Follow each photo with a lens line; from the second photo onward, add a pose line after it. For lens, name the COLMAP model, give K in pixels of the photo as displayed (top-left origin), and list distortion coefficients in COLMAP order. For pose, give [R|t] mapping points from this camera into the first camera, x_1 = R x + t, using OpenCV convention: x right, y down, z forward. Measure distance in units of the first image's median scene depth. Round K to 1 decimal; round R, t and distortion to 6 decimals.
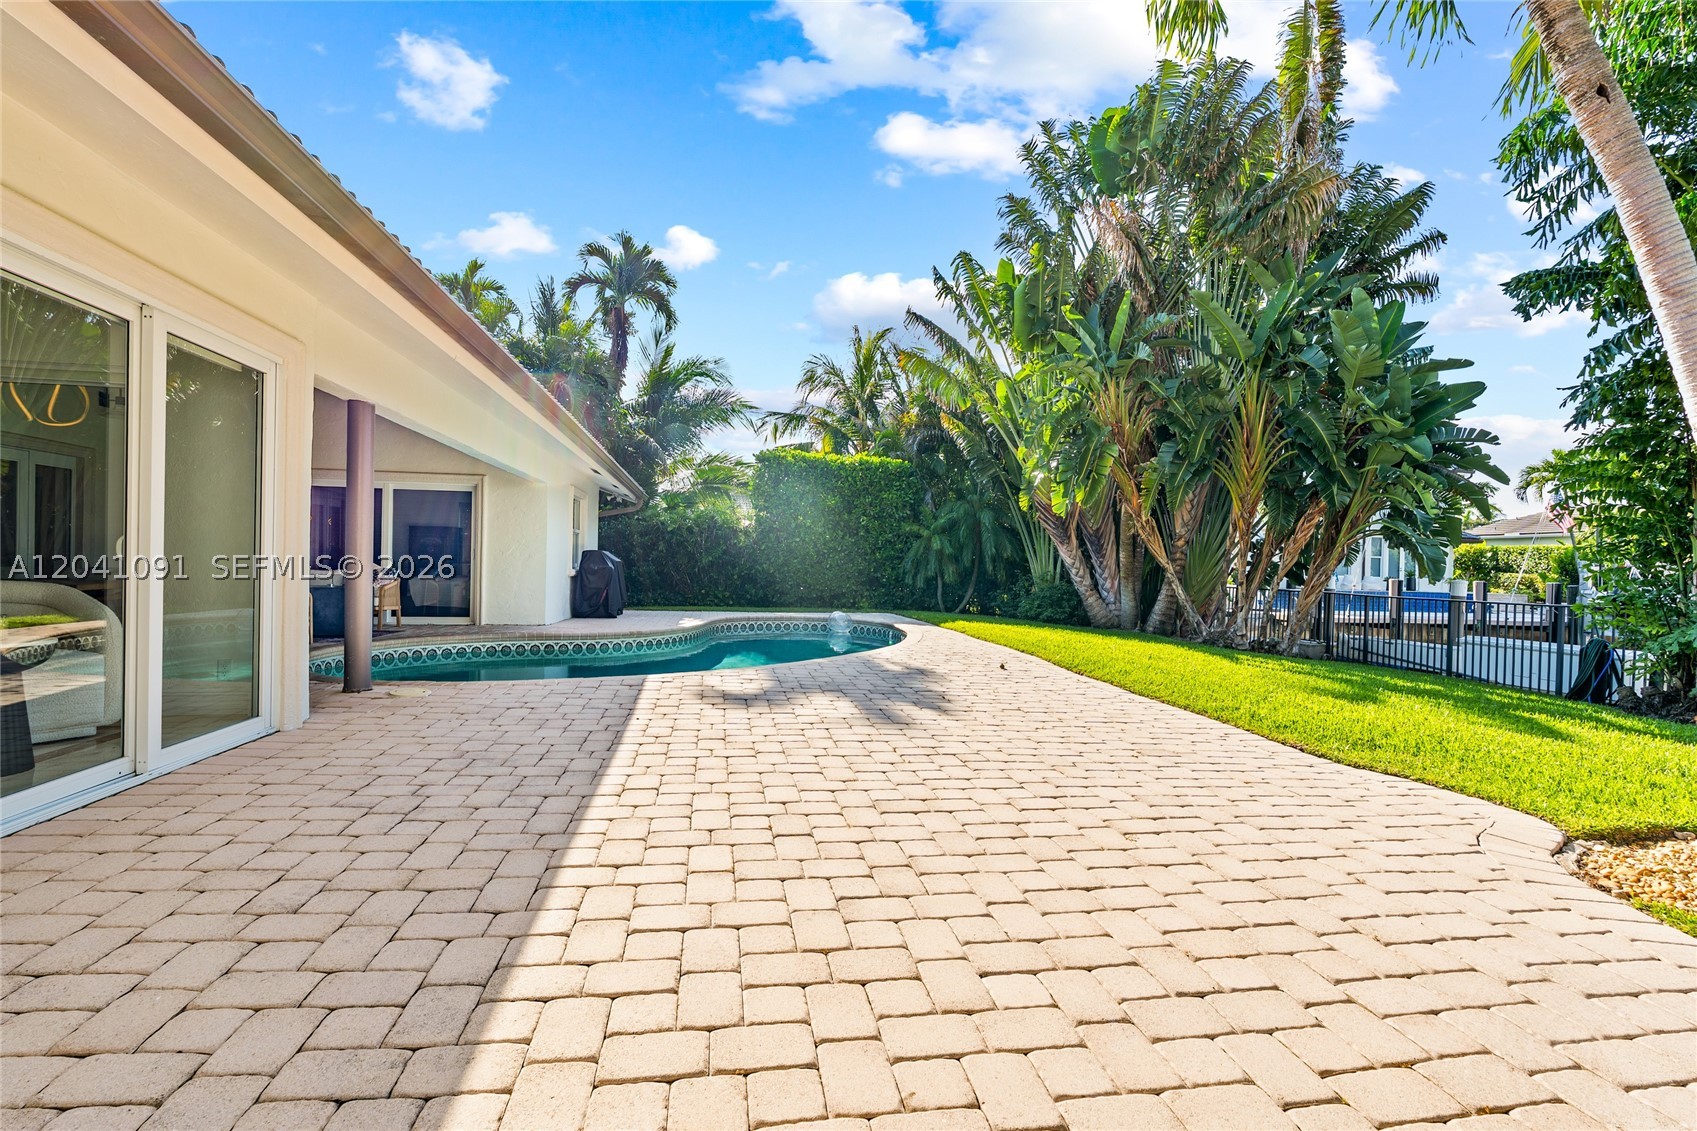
lens RADIAL K [[759.5, 0, 849.7], [0, 759.5, 572.5], [0, 0, 1]] dist [-0.001129, -0.002676]
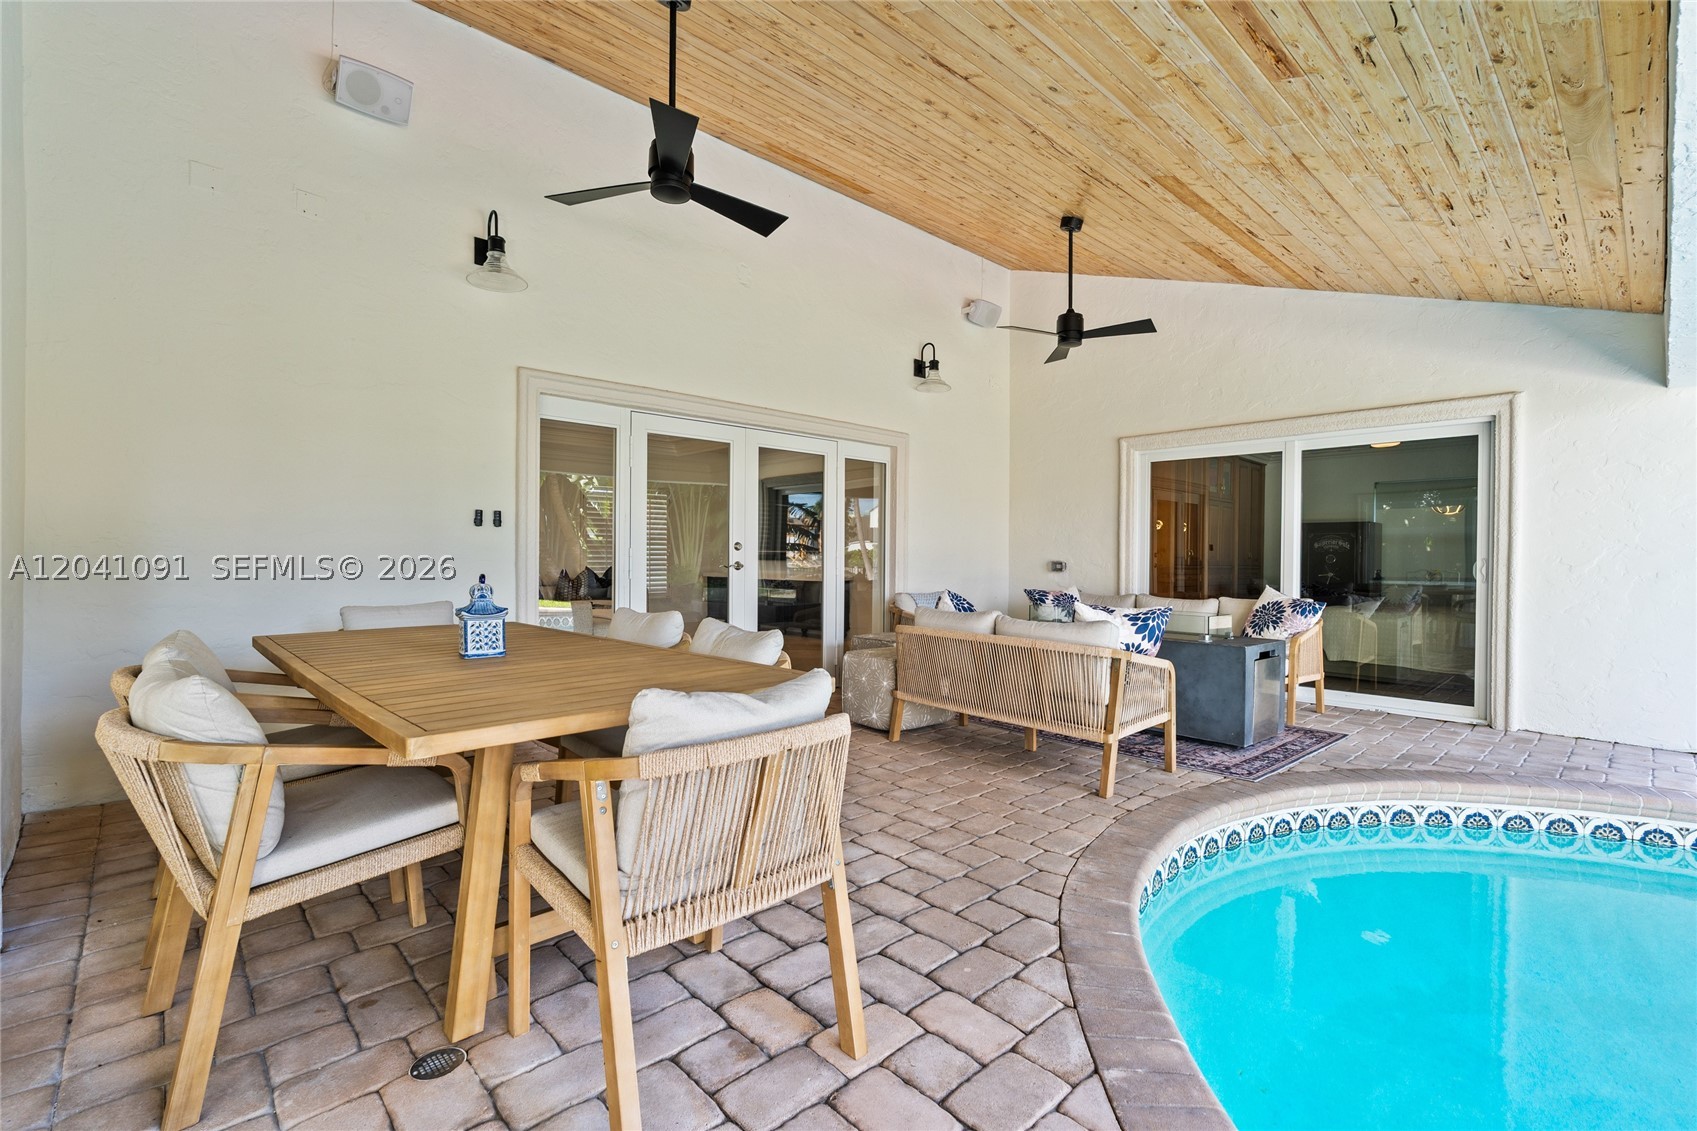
lens RADIAL K [[759.5, 0, 851.2], [0, 759.5, 565.4], [0, 0, 1]] dist [-0.001129, -0.002676]
pose [[0.545555, -0.007205, -0.838044, -0.222856], [-0.006765, 0.999893, -0.013000, -0.012631], [0.838047, 0.012762, 0.545448, 0.301355]]
